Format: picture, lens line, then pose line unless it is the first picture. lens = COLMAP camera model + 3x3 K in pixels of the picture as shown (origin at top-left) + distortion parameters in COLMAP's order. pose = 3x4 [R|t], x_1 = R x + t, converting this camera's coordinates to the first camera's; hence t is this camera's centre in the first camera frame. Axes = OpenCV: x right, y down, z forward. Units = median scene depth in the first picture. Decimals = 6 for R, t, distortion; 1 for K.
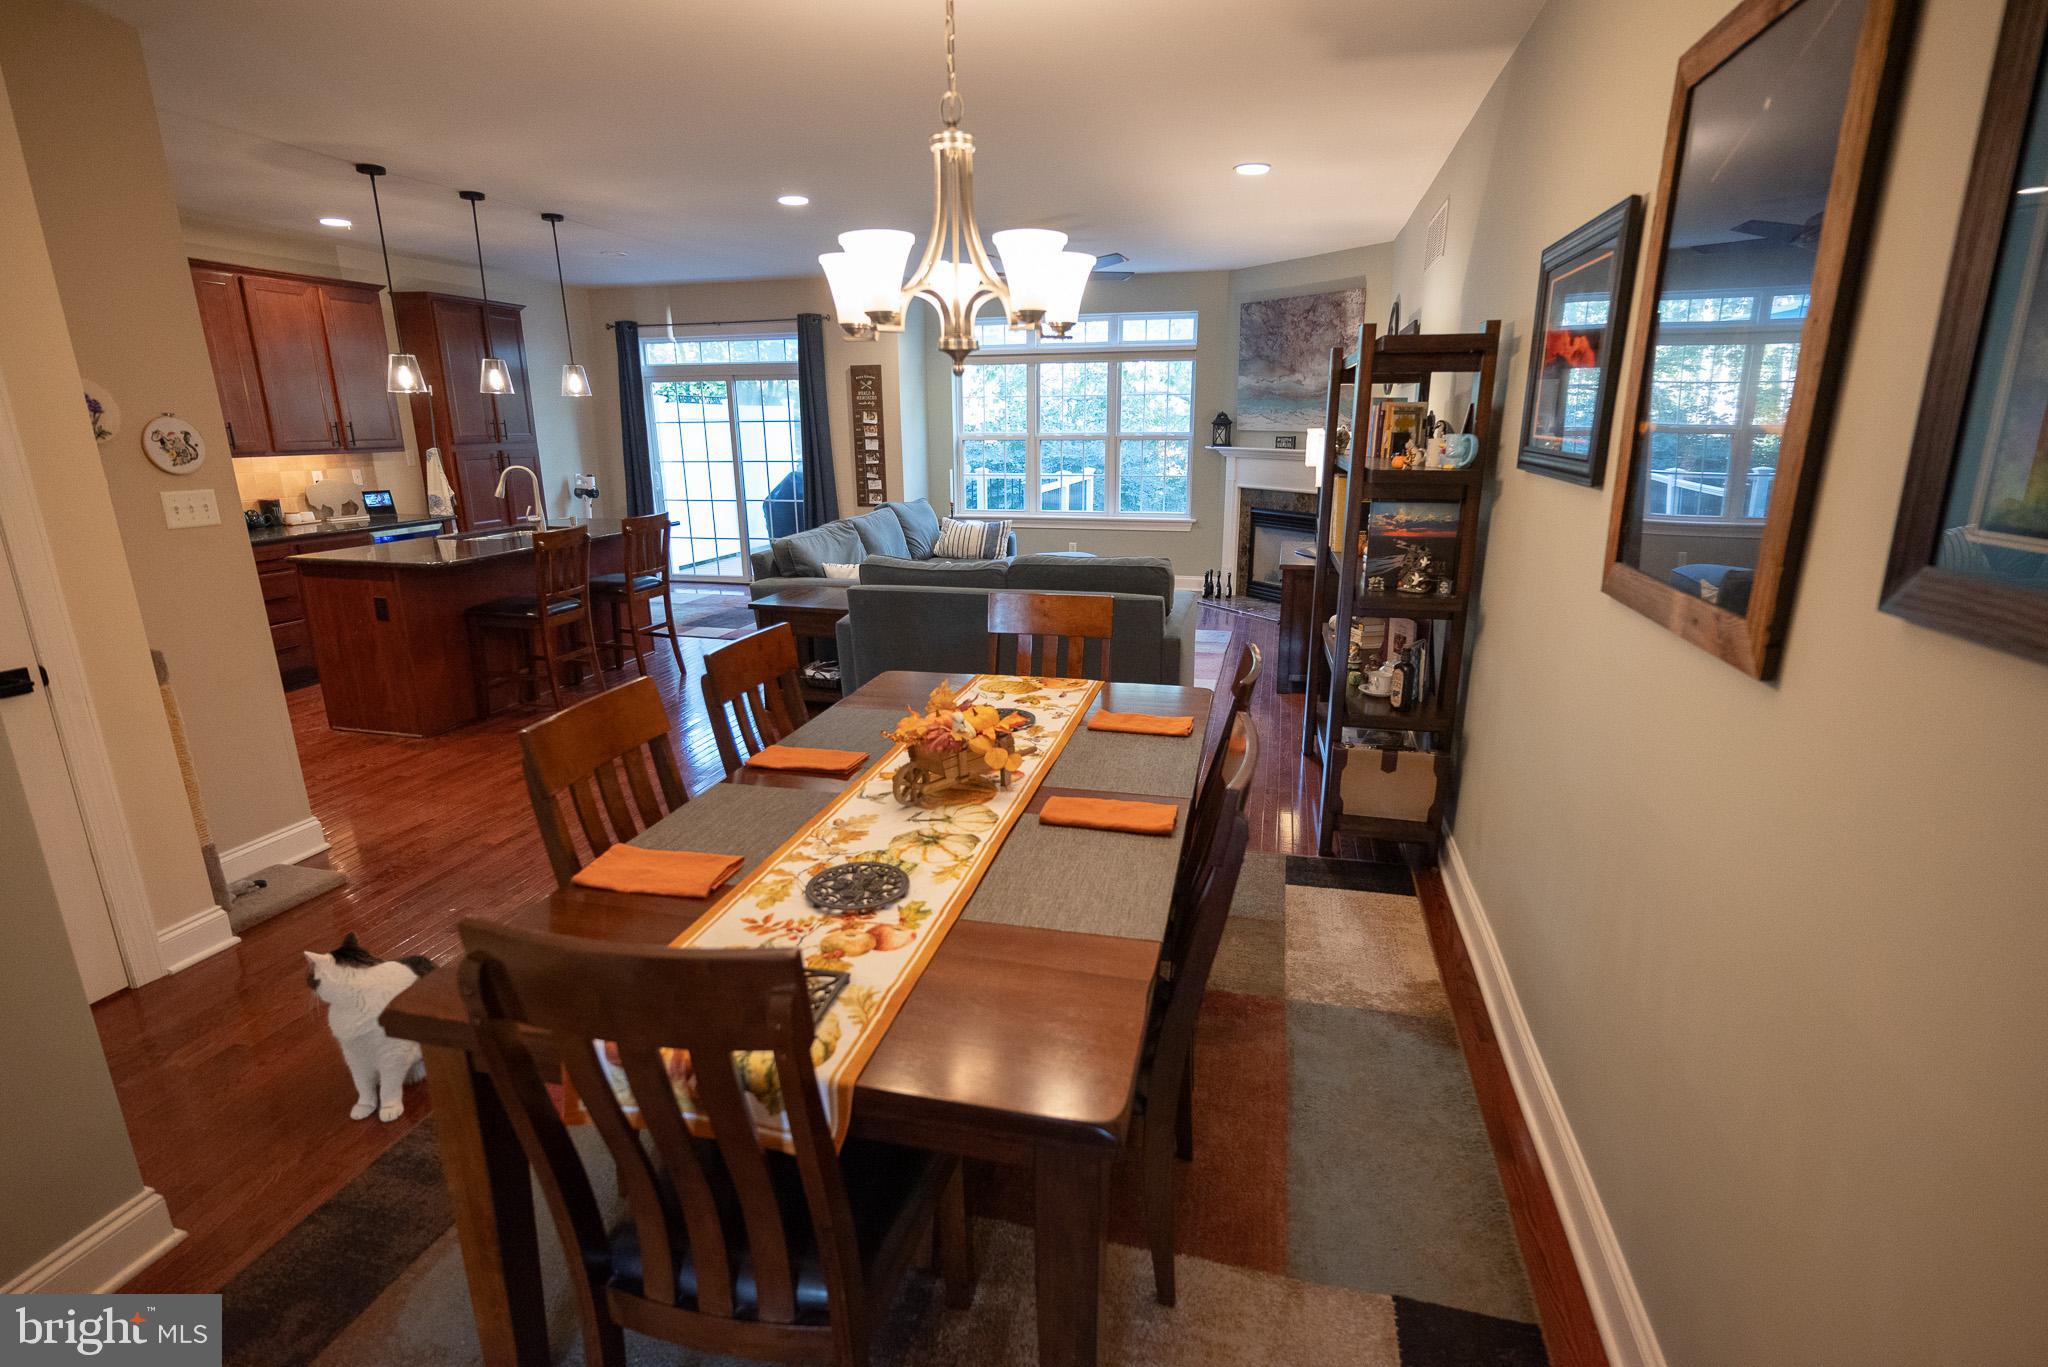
lens RADIAL K [[977.8, 0, 1028.3], [0, 977.8, 685.2], [0, 0, 1]] dist [-0.003278, 0.002889]
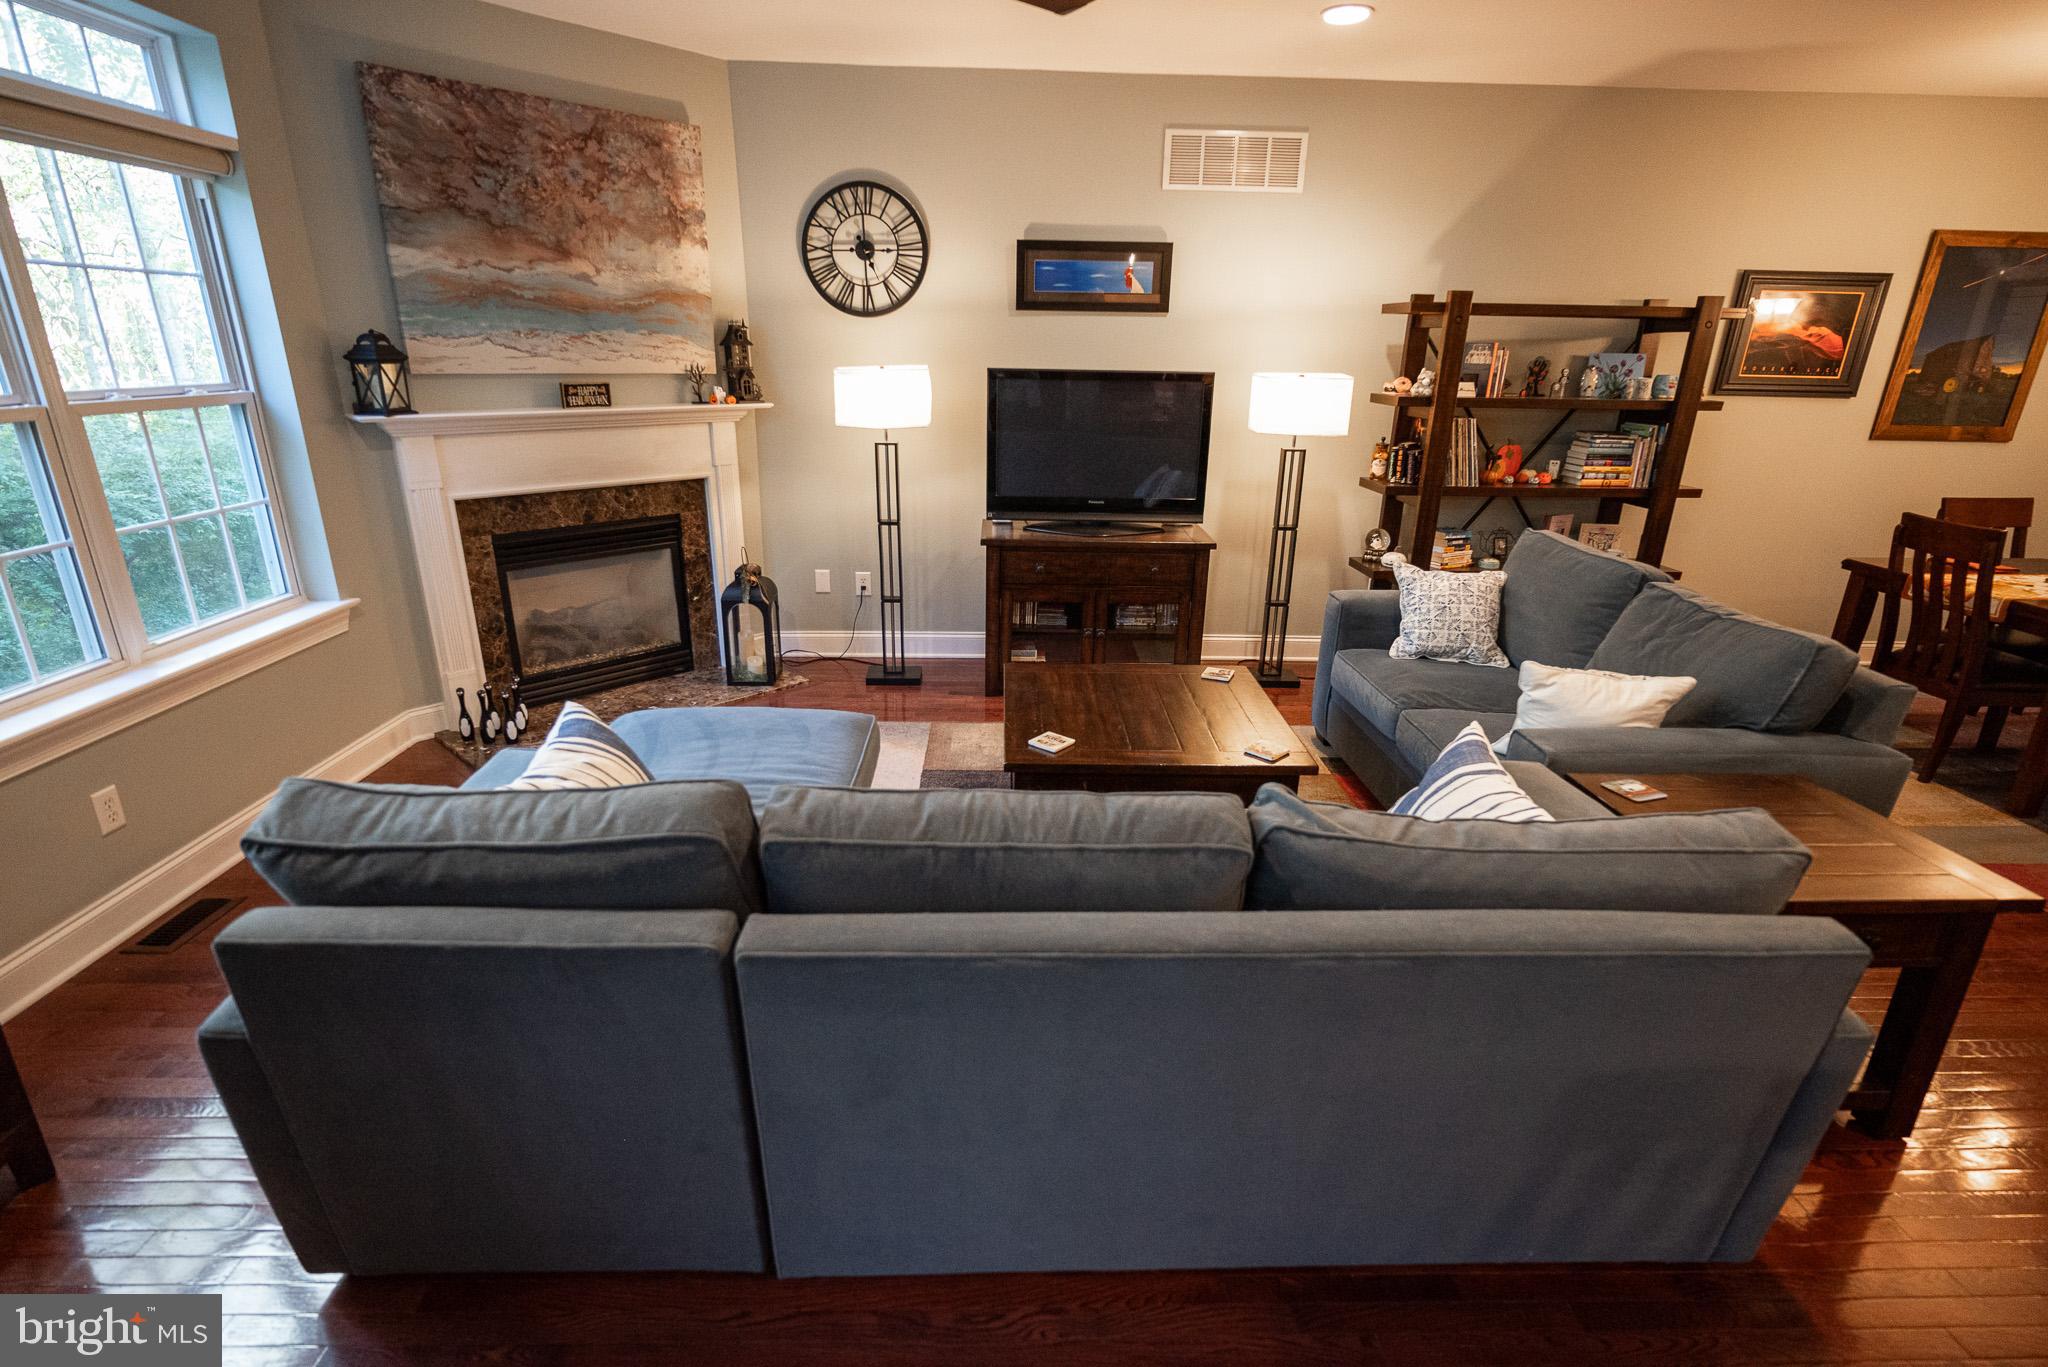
lens RADIAL K [[977.8, 0, 1022.4], [0, 977.8, 688.3], [0, 0, 1]] dist [-0.003278, 0.002889]
pose [[-0.274428, -0.321734, 0.906188, -0.295349], [0.237235, 0.890587, 0.388039, -0.233083], [-0.931885, 0.321468, -0.168076, 0.837239]]
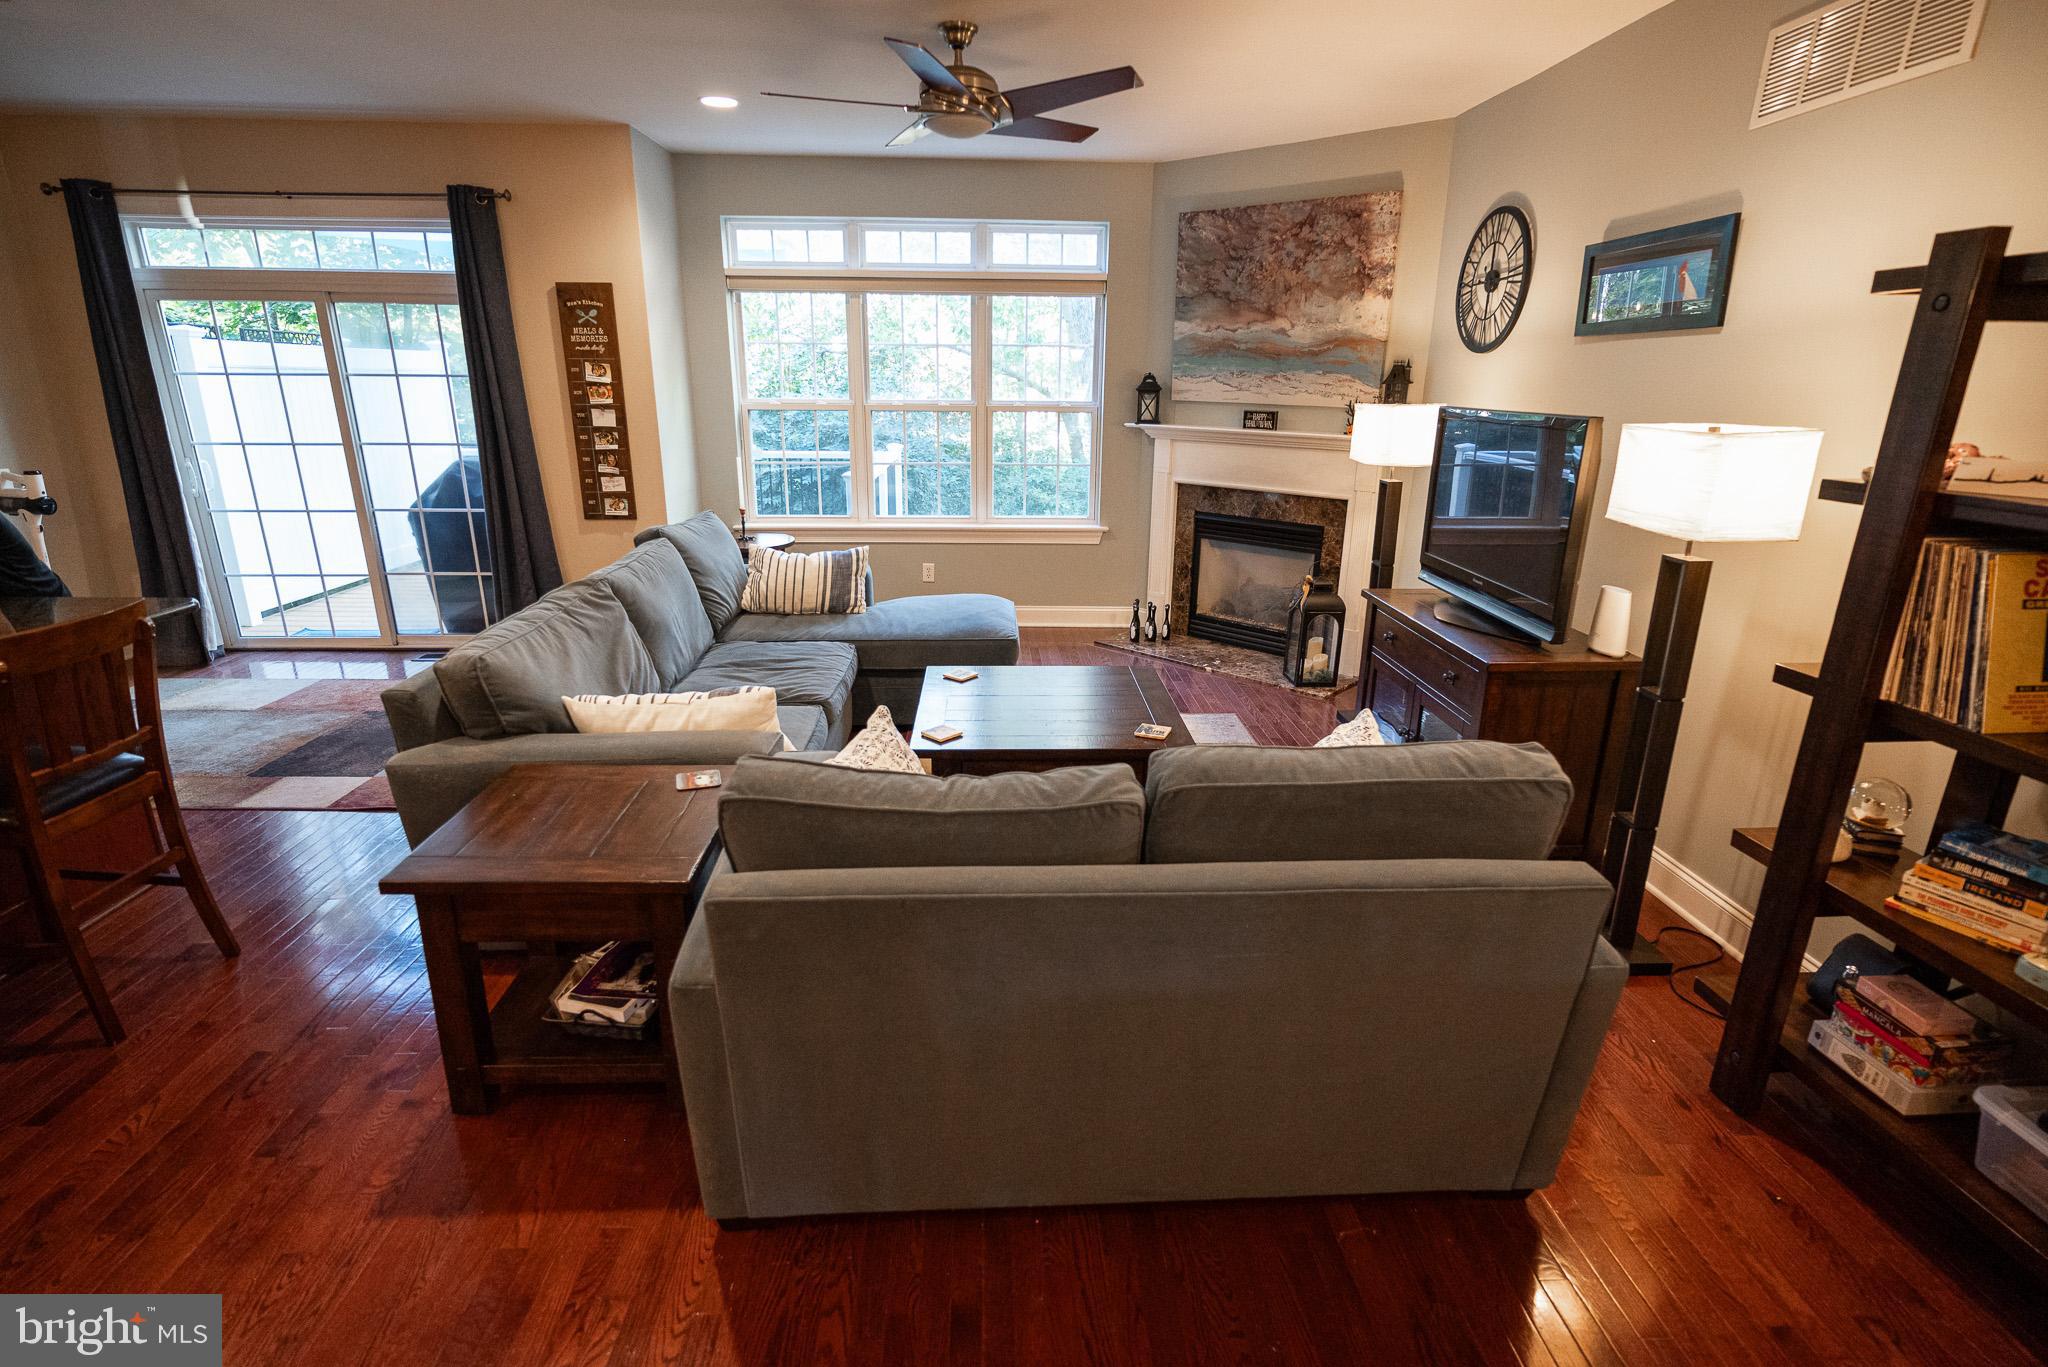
lens RADIAL K [[977.8, 0, 1024.2], [0, 977.8, 678.7], [0, 0, 1]] dist [-0.003278, 0.002889]
pose [[0.958608, -0.068970, 0.276250, -0.089434], [0.058783, 0.997256, 0.045000, -0.098110], [-0.278596, -0.026899, 0.960032, 0.346817]]
